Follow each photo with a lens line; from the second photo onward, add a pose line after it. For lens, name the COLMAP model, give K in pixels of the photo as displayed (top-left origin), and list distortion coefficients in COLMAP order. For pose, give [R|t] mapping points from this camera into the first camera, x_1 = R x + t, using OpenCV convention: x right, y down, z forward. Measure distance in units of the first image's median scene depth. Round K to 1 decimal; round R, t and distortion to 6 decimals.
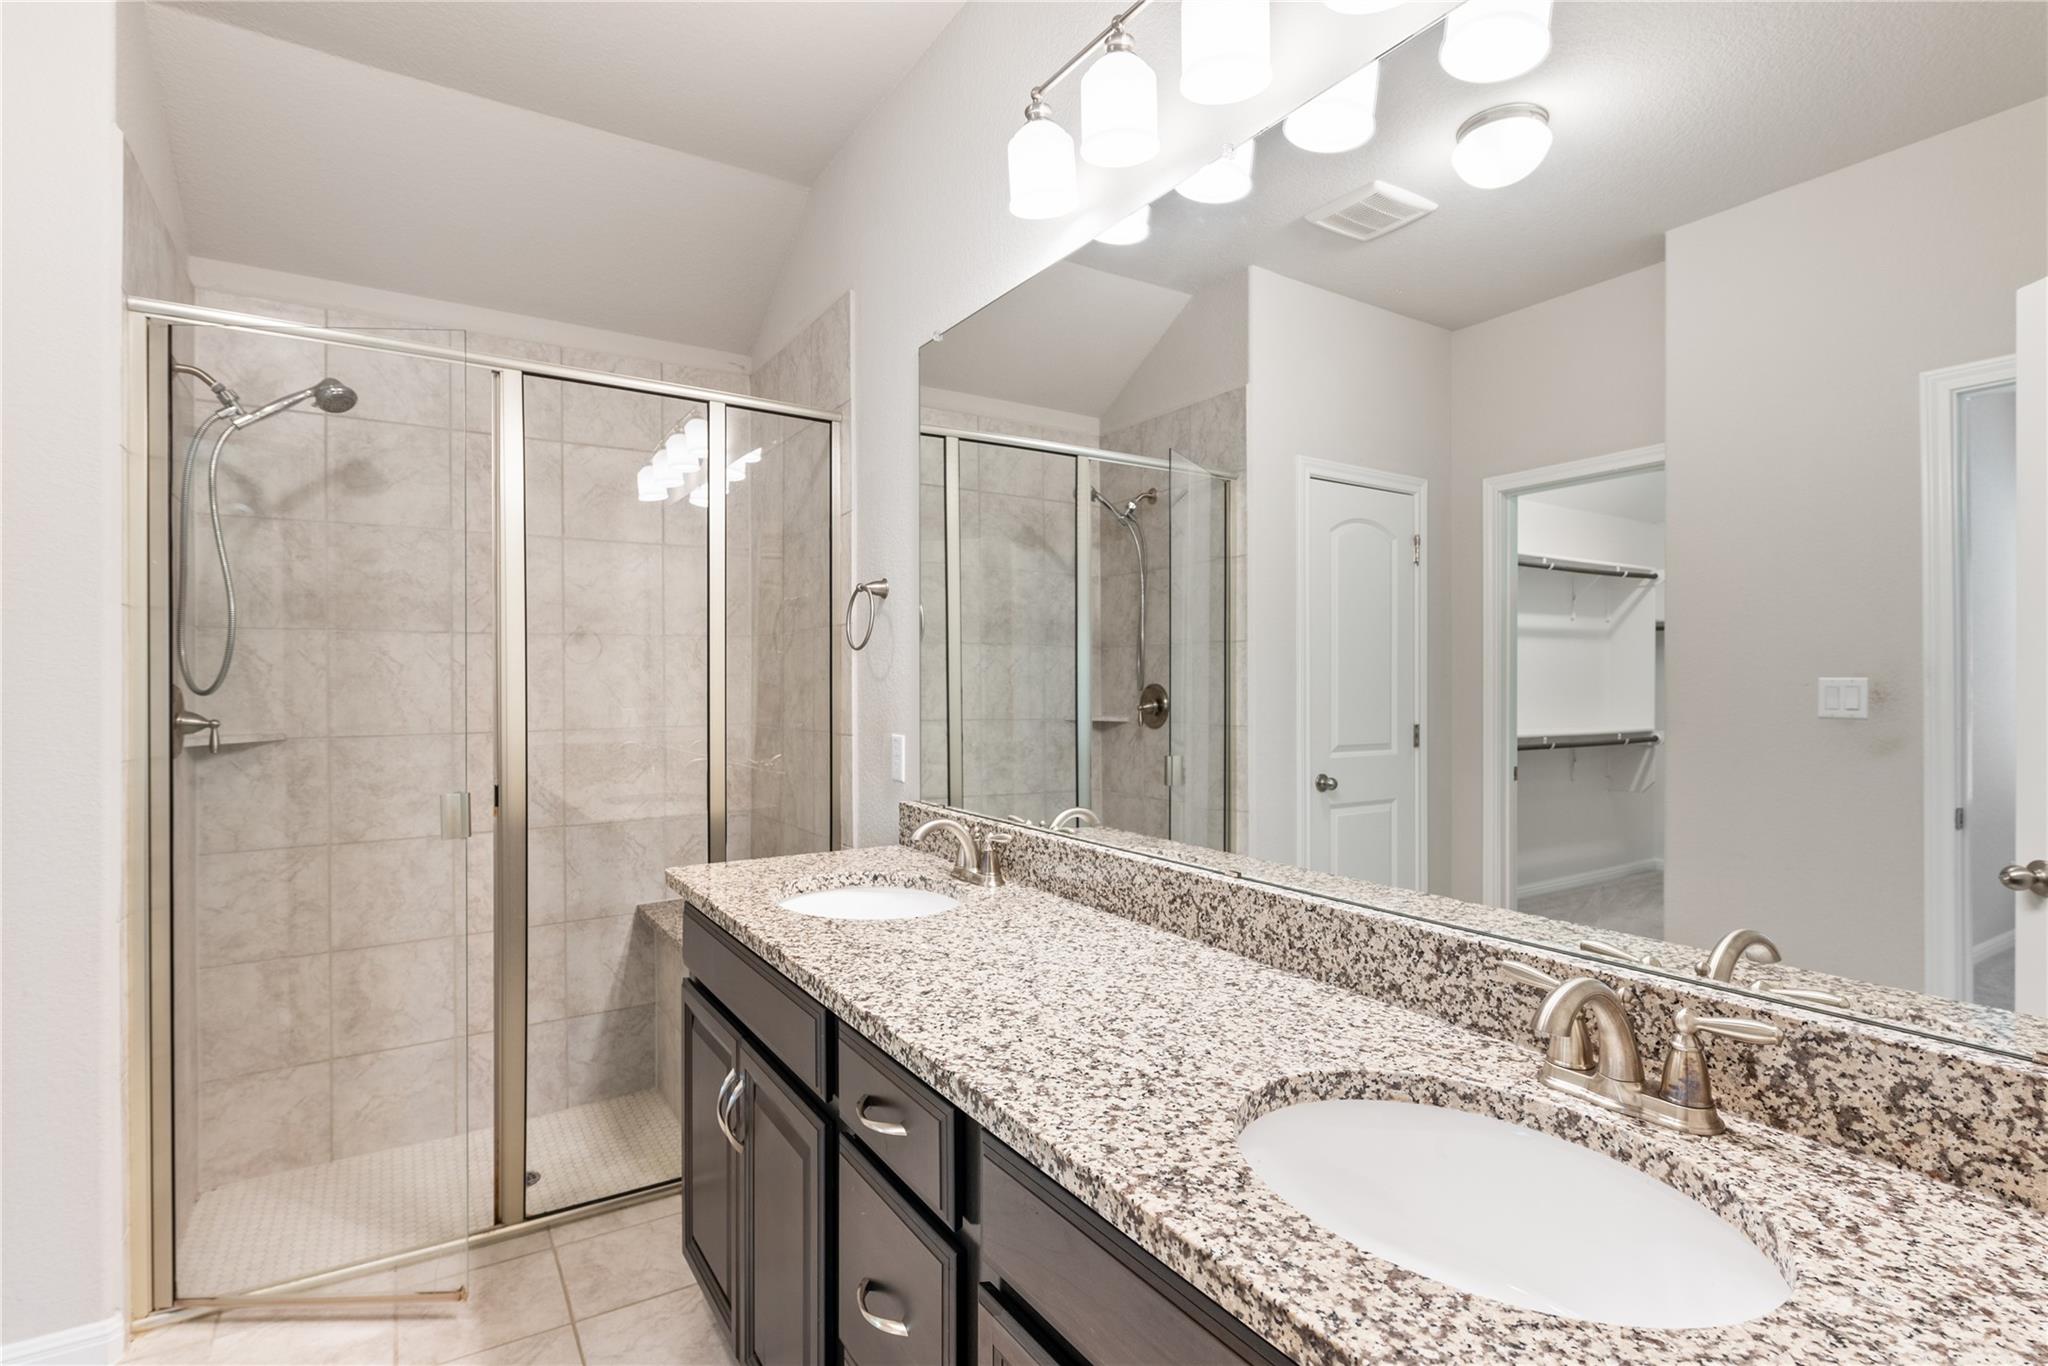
lens RADIAL K [[989.9, 0, 1024.0], [0, 989.9, 683.0], [0, 0, 1]] dist [-0.001303, -0.000567]
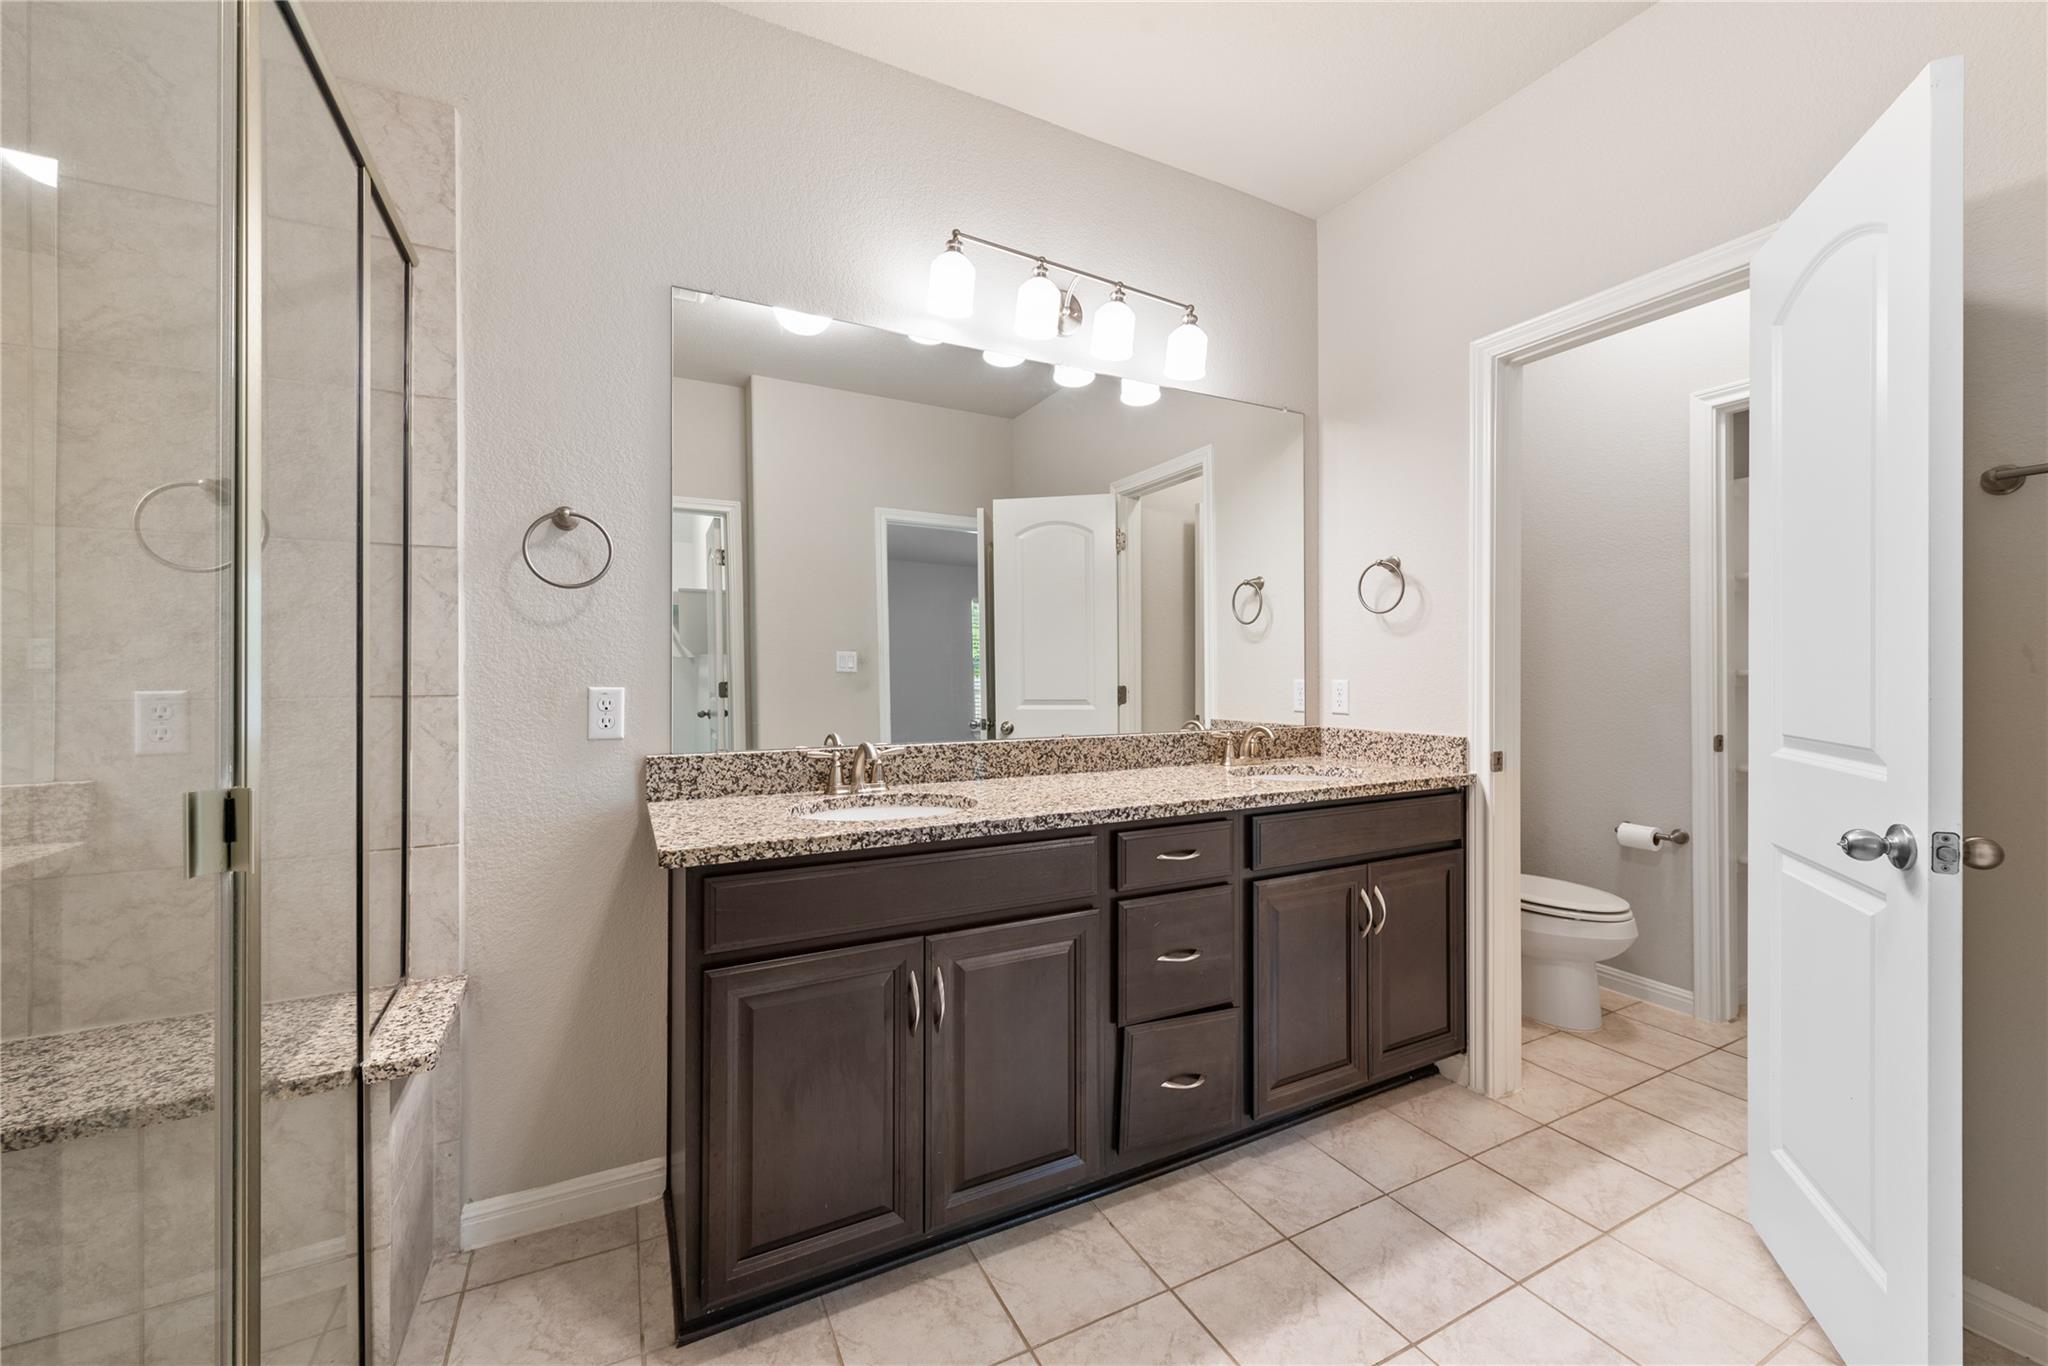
lens RADIAL K [[798.6, 0, 1035.9], [0, 798.6, 686.7], [0, 0, 1]] dist [0.009349, -0.002769]
pose [[0.083330, -0.018397, 0.996352, -1.442859], [0.001780, 0.999831, 0.018312, 0.069437], [-0.996520, 0.000247, 0.083348, 0.975066]]
